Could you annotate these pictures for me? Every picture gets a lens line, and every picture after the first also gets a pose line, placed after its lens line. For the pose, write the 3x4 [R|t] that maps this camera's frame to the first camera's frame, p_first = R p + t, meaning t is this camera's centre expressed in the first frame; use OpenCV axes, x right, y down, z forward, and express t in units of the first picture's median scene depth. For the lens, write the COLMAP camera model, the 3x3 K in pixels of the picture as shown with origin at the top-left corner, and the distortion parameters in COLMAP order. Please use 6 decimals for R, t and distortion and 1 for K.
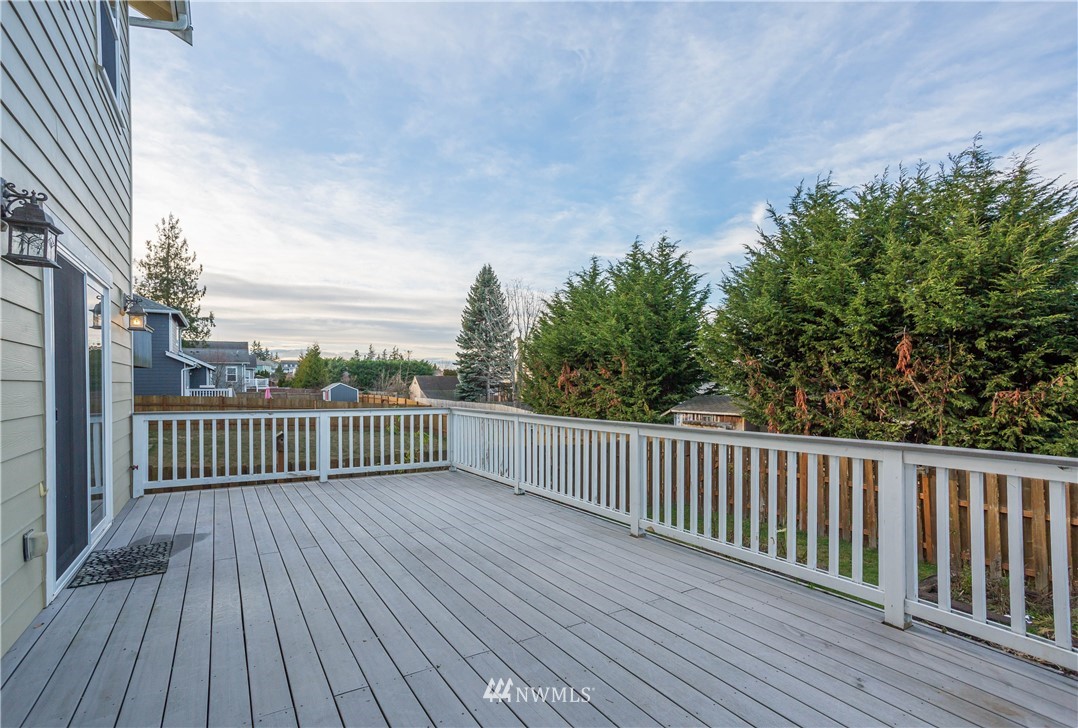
lens RADIAL K [[544.5, 0, 541.5], [0, 544.5, 384.1], [0, 0, 1]] dist [-0.071382, 0.045711]
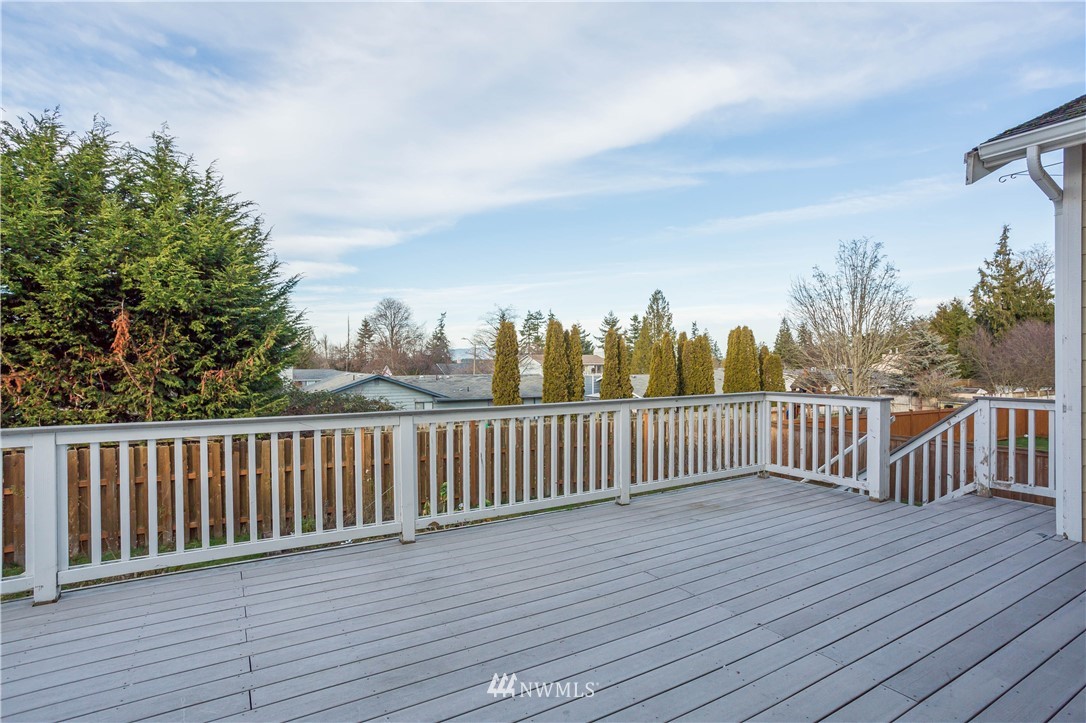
lens RADIAL K [[562.4, 0, 543.0], [0, 562.4, 361.5], [0, 0, 1]] dist [-0.032138, 0.000419]
pose [[-0.011093, 0.001326, 0.999938, -0.297961], [0.000708, 0.999999, -0.001319, -0.003575], [-0.999938, 0.000693, -0.011094, 0.323882]]
